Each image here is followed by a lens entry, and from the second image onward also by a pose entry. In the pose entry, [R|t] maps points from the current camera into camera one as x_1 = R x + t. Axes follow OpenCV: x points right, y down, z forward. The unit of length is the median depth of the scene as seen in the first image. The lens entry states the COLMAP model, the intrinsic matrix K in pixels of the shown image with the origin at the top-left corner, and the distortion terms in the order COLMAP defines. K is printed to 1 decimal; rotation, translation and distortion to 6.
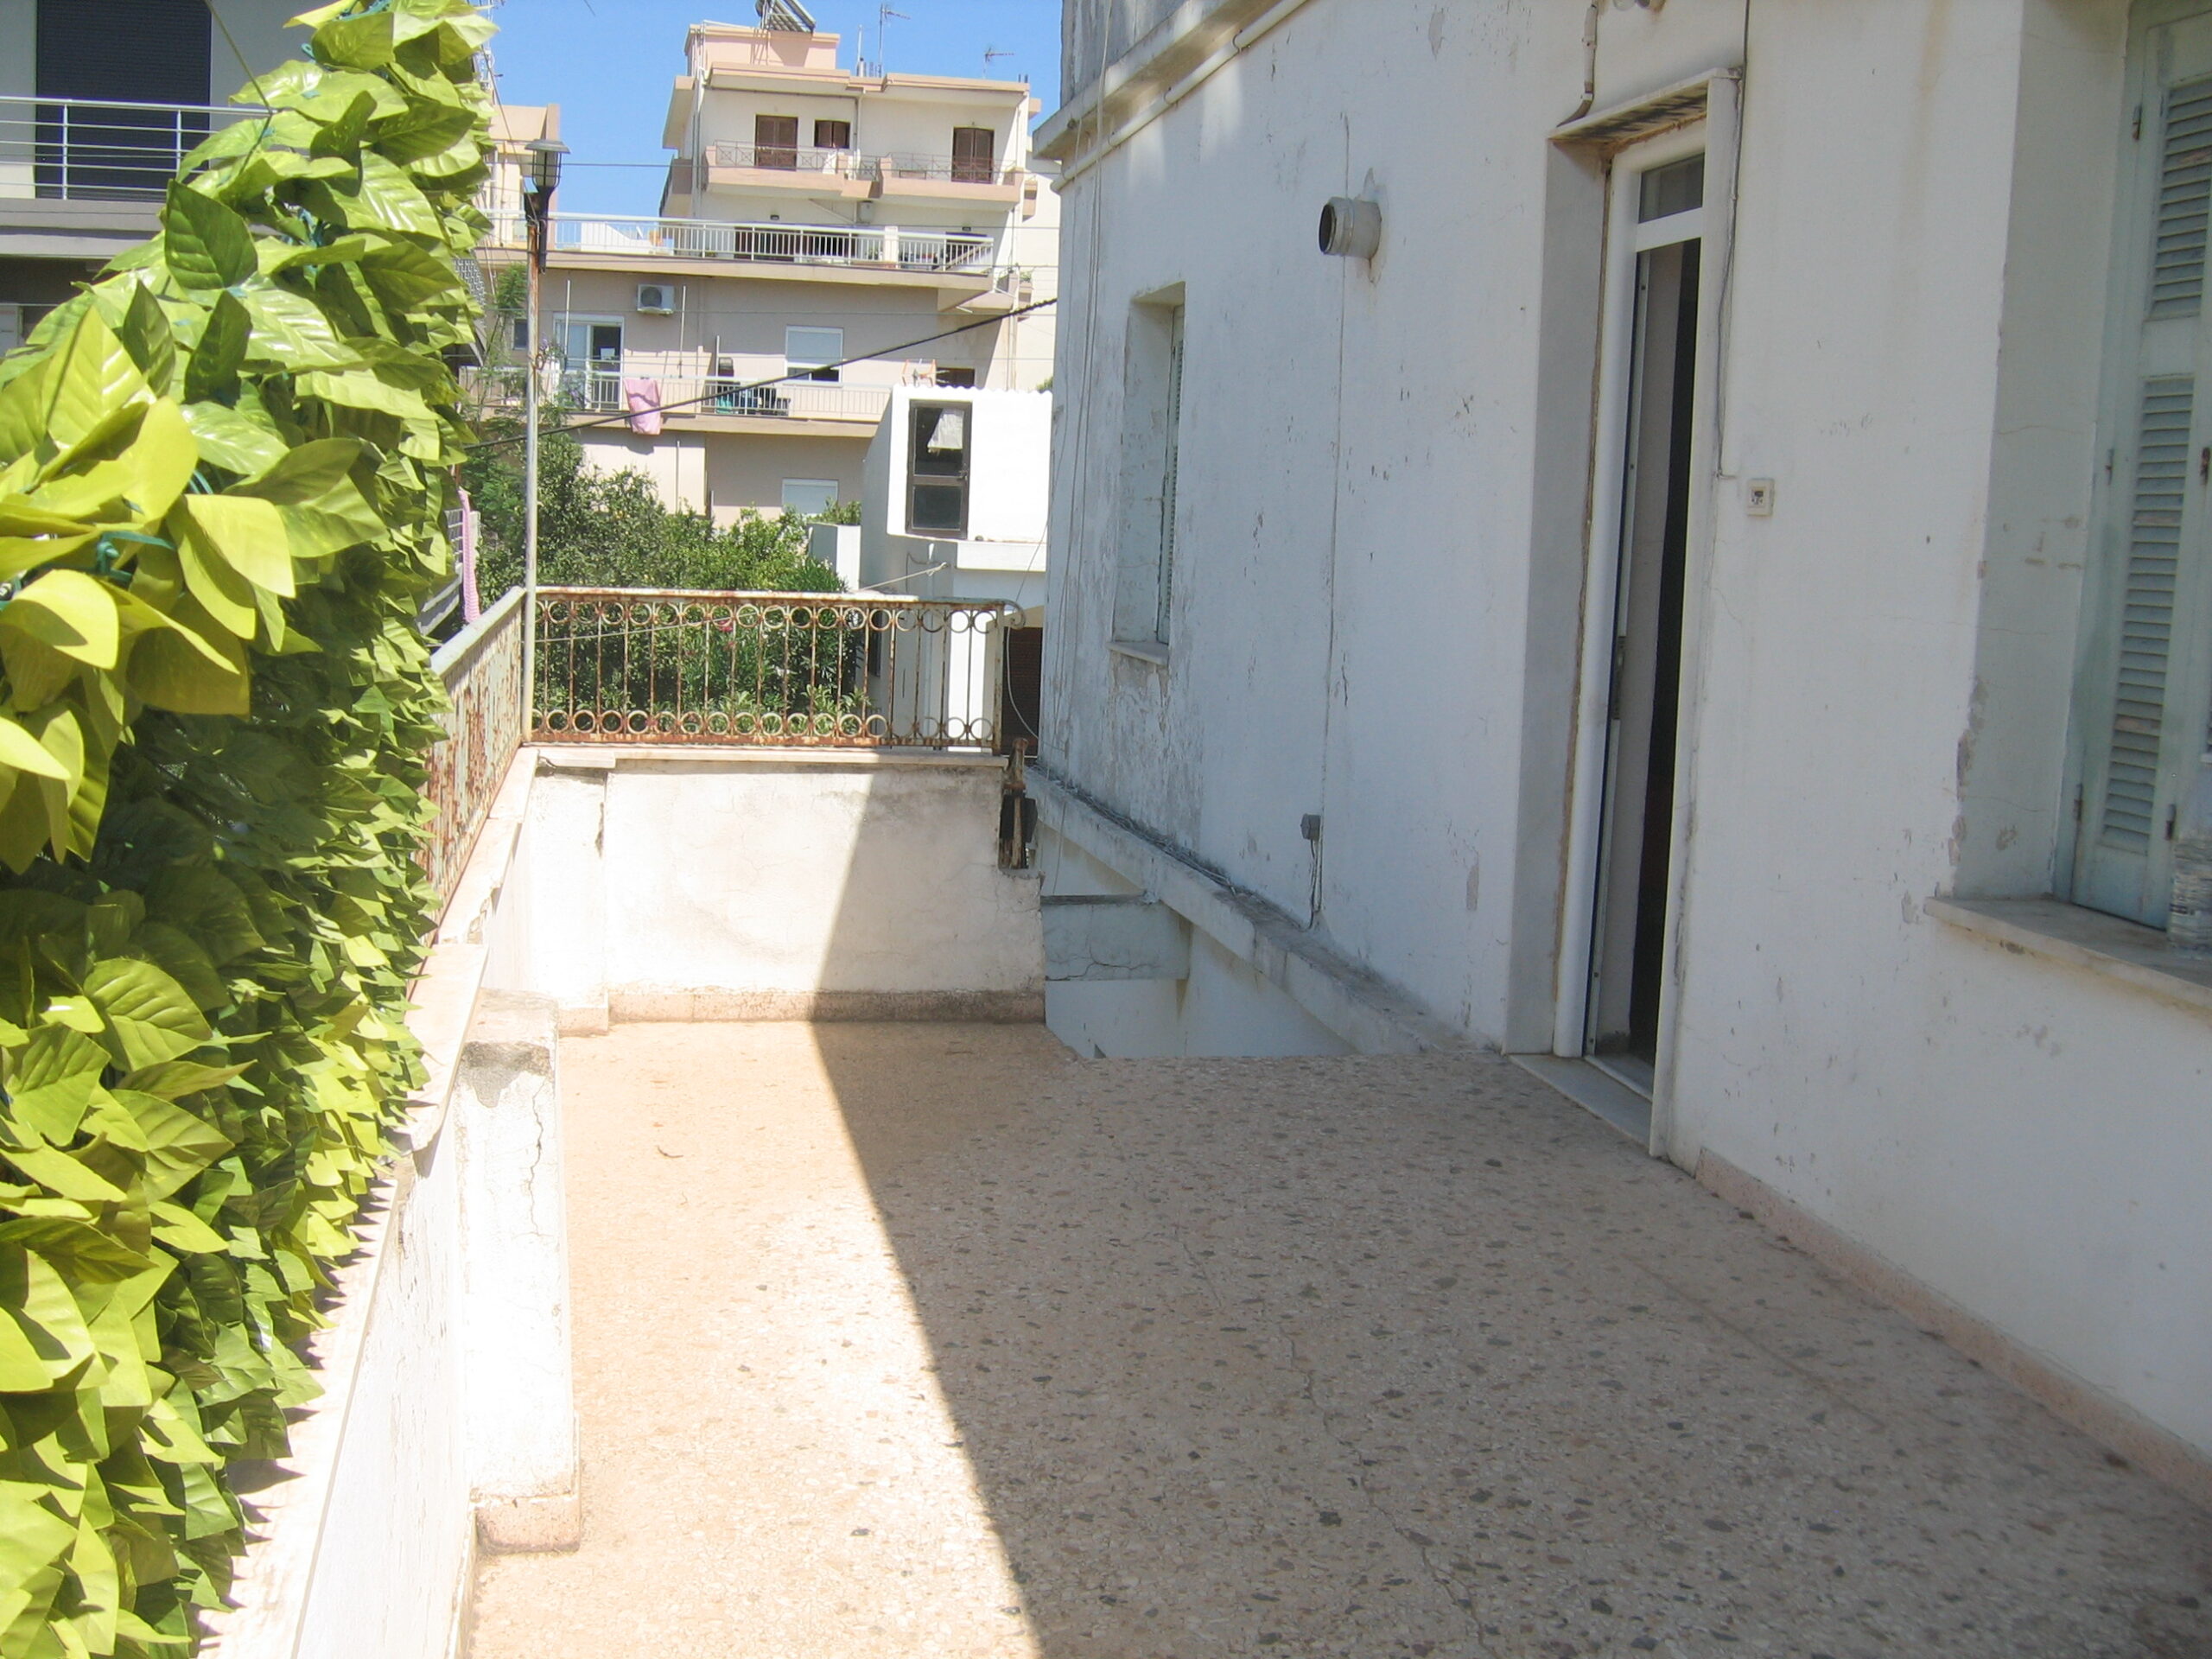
lens RADIAL K [[2442.1, 0, 1106.1], [0, 2442.1, 829.6], [0, 0, 1]] dist [-0.115724, 0.000000]
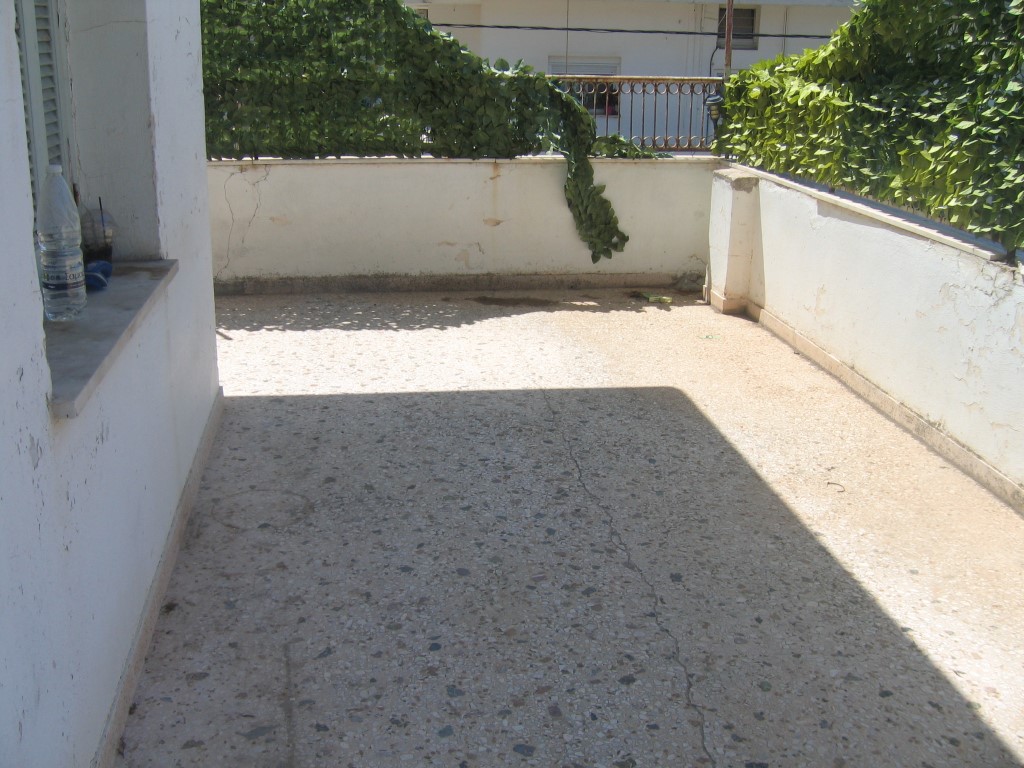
lens RADIAL K [[1130.5, 0, 512.1], [0, 1130.5, 384.6], [0, 0, 1]] dist [-0.115724, 0.000000]
pose [[-0.996871, -0.070069, 0.036575, 0.190375], [-0.048293, 0.906272, 0.419926, -0.198719], [-0.062571, 0.416846, -0.906821, 1.670519]]
